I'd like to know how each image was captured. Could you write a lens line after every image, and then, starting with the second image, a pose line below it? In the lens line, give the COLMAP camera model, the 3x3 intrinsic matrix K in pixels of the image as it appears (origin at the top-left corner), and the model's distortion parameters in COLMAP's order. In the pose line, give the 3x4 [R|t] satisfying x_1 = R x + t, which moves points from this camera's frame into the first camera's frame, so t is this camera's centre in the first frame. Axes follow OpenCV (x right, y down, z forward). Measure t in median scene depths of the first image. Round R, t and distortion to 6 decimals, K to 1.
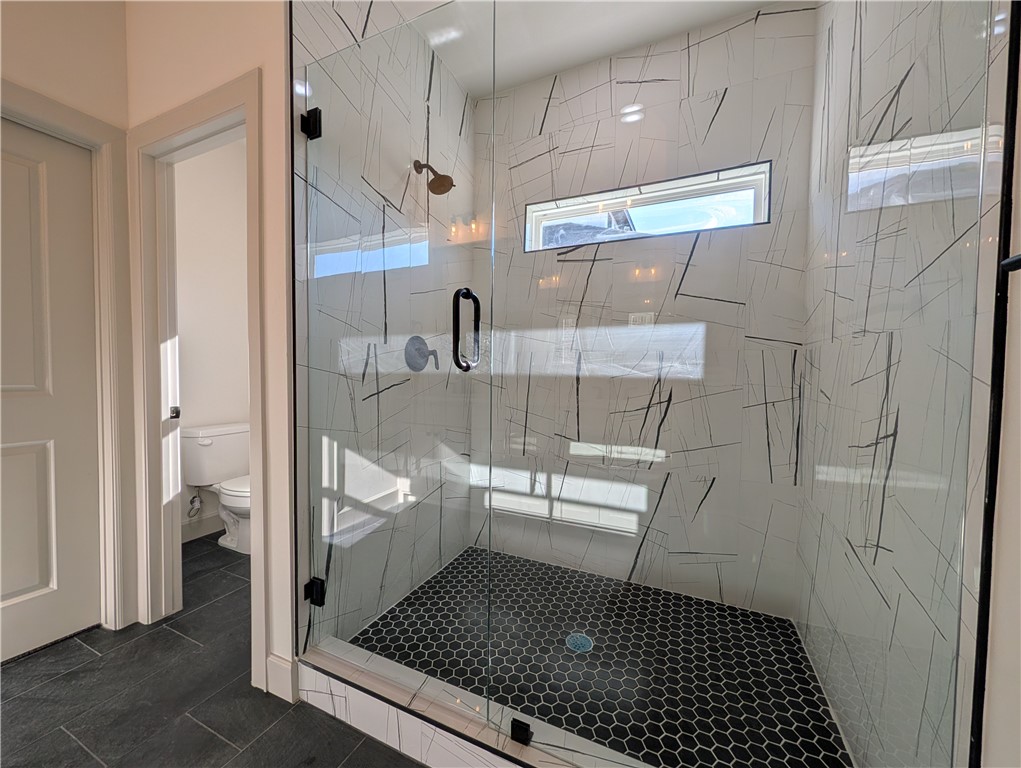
lens RADIAL K [[392.0, 0, 510.5], [0, 392.0, 384.0], [0, 0, 1]] dist [0.001932, -0.000122]
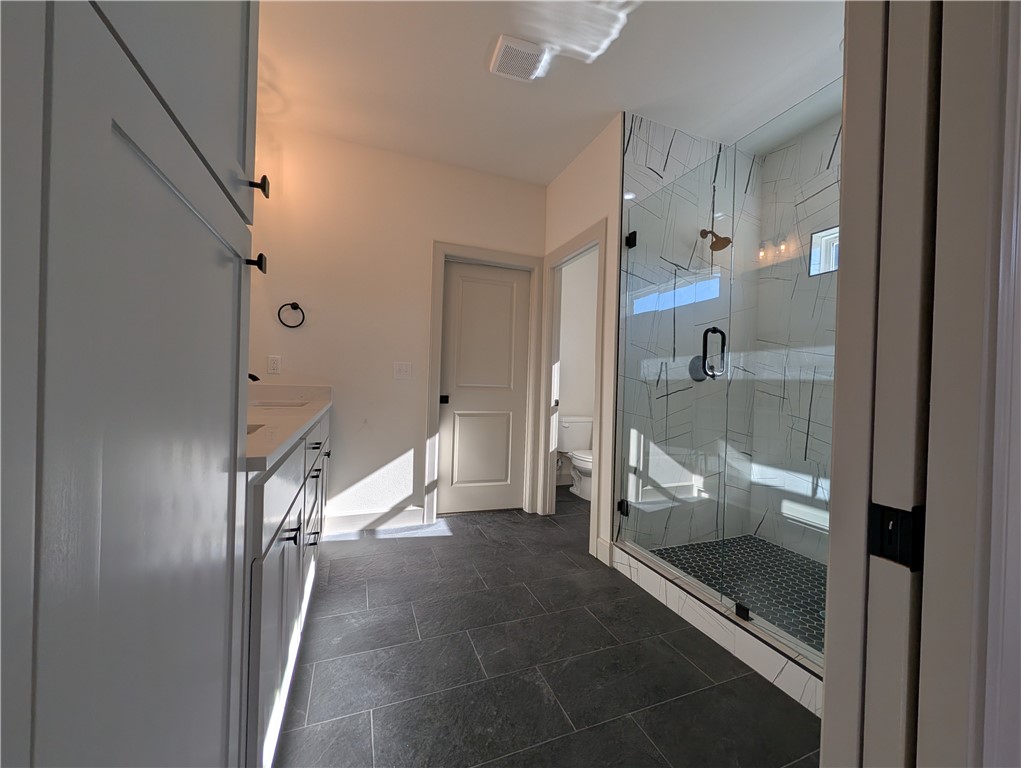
lens RADIAL K [[392.0, 0, 510.5], [0, 392.0, 384.0], [0, 0, 1]] dist [0.001932, -0.000122]
pose [[0.718712, 0.012168, -0.695201, 0.257131], [-0.044775, 0.998582, -0.028811, 0.048288], [0.693864, 0.051835, 0.718238, -0.465311]]
